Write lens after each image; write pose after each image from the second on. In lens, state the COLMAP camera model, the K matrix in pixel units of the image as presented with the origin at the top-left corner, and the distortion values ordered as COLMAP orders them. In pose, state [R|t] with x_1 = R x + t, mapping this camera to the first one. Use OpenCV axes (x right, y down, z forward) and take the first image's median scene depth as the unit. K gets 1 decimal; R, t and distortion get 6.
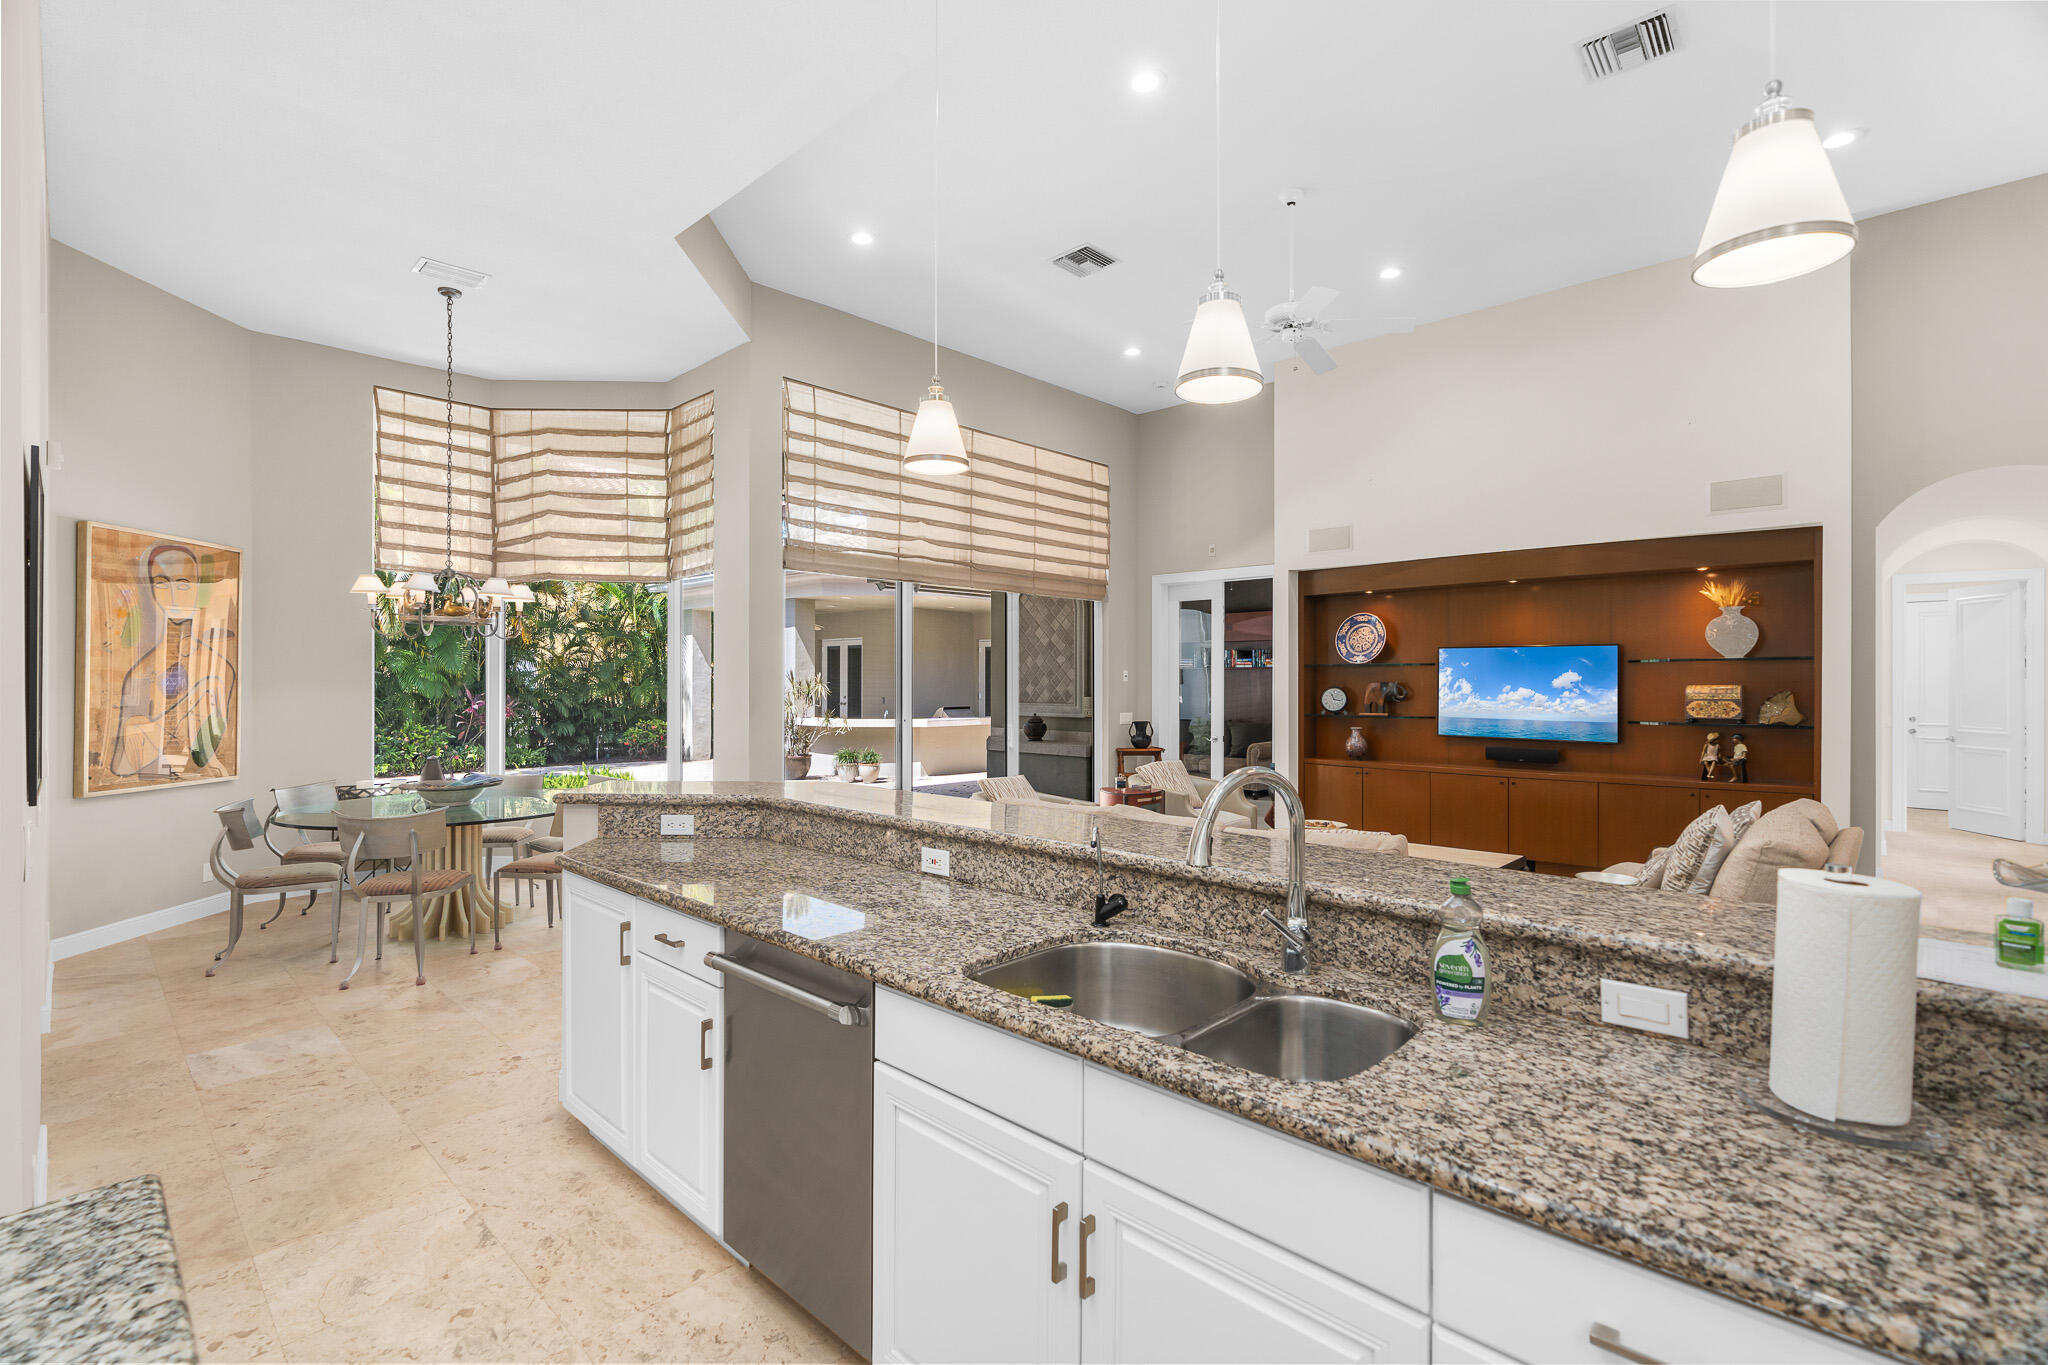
lens RADIAL K [[931.6, 0, 1025.3], [0, 931.6, 683.6], [0, 0, 1]] dist [-0.004511, 0.001414]
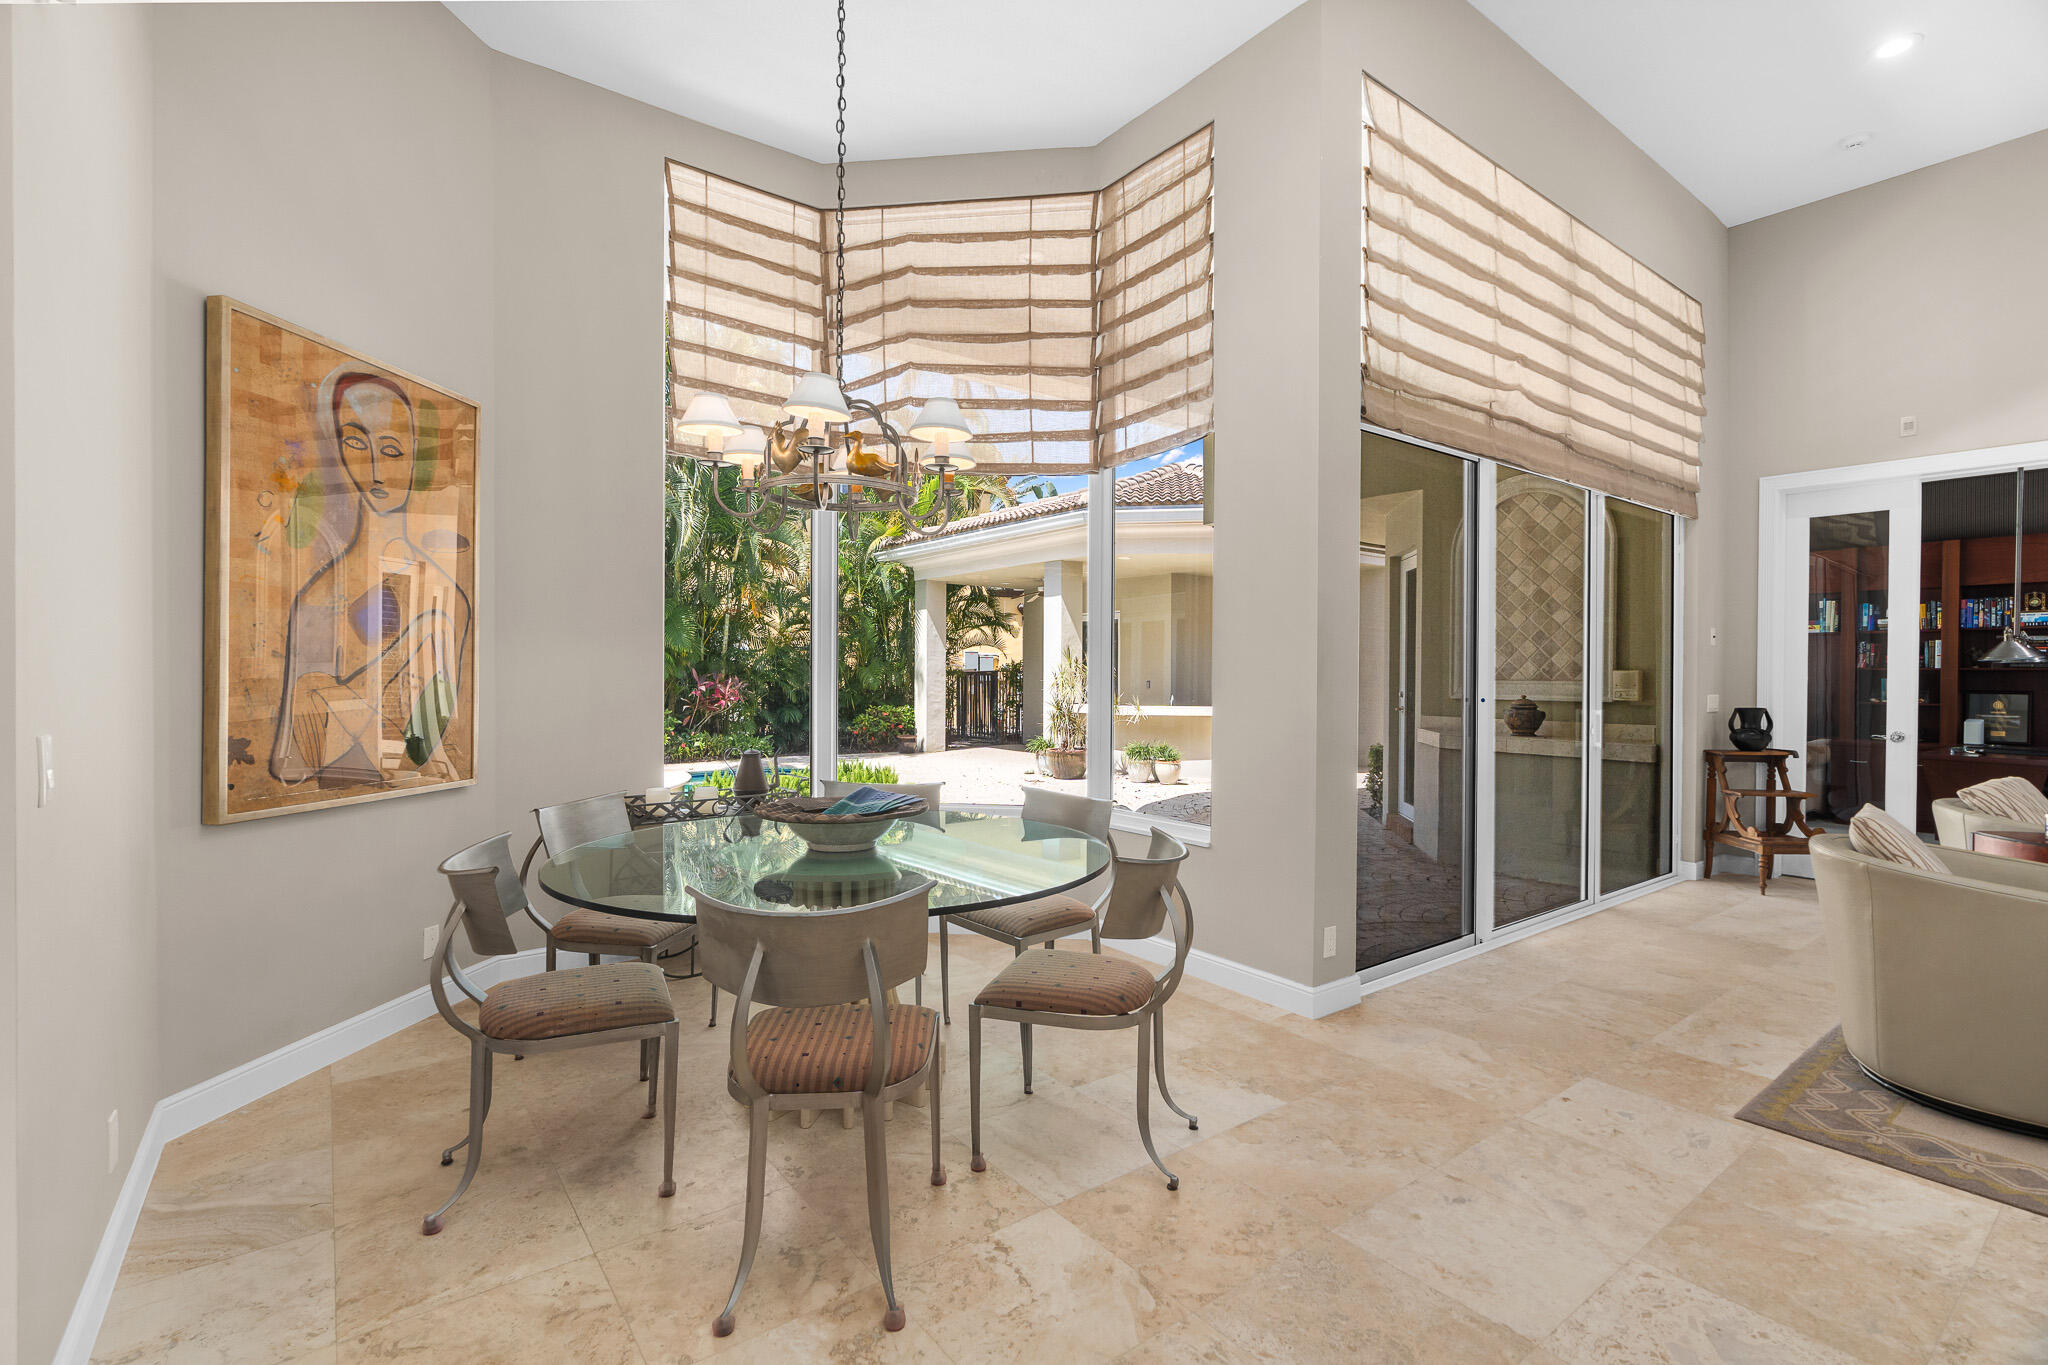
lens RADIAL K [[931.6, 0, 1025.8], [0, 931.6, 685.5], [0, 0, 1]] dist [-0.004511, 0.001414]
pose [[0.987686, 0.005369, -0.156357, -0.333236], [-0.003663, 0.999931, 0.011195, 0.025615], [0.156407, -0.010485, 0.987637, 0.383337]]
